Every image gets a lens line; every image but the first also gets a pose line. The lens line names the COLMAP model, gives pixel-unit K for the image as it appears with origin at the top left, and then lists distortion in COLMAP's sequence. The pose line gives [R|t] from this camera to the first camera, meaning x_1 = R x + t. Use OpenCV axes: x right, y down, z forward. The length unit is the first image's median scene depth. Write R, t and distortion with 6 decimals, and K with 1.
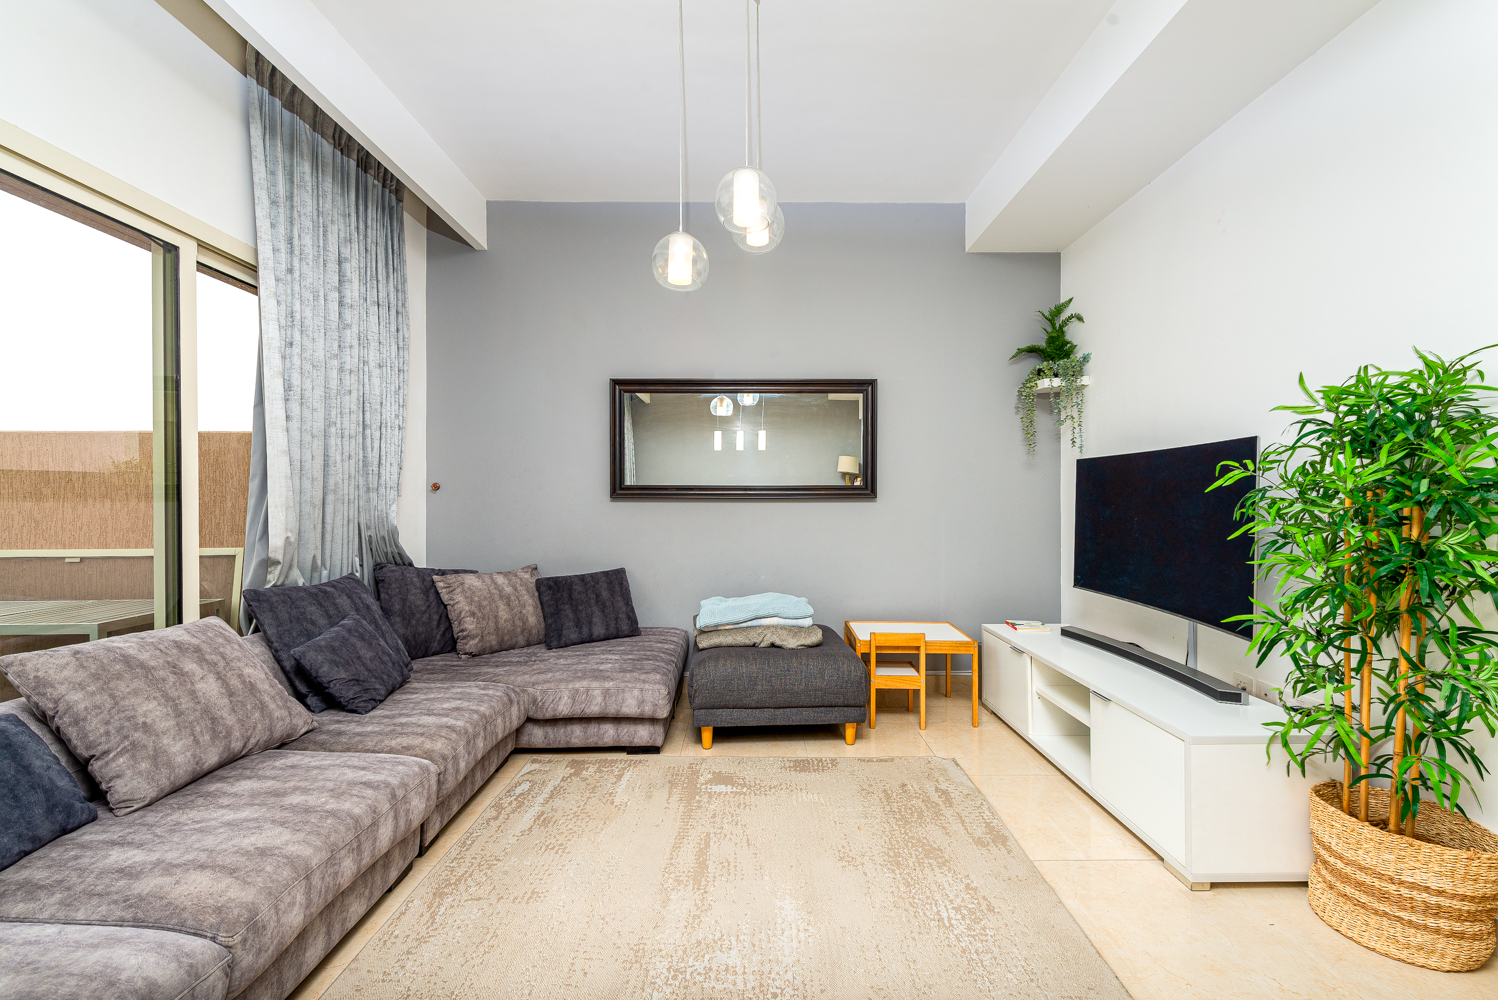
lens RADIAL K [[593.5, 0, 752.4], [0, 593.5, 496.1], [0, 0, 1]] dist [0.011454, -0.003738]
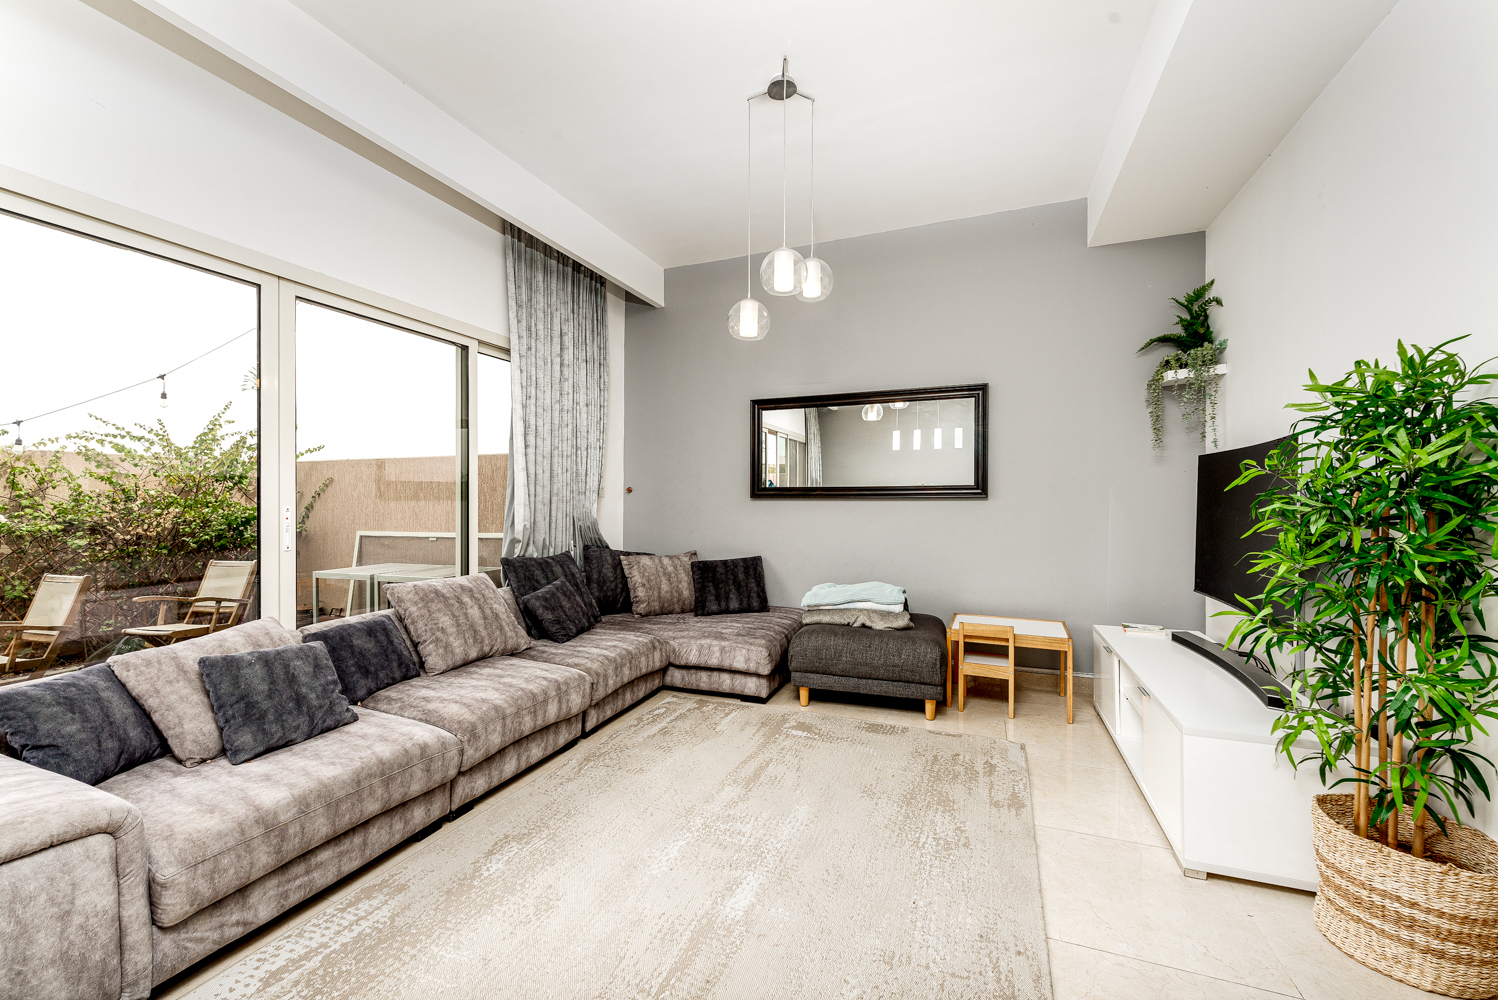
lens RADIAL K [[592.2, 0, 747.1], [0, 592.2, 487.8], [0, 0, 1]] dist [0.011775, -0.004782]
pose [[0.925093, -0.009967, -0.379609, 0.288045], [0.005089, 0.999891, -0.013853, -0.001664], [0.379706, 0.010883, 0.925043, -0.167697]]
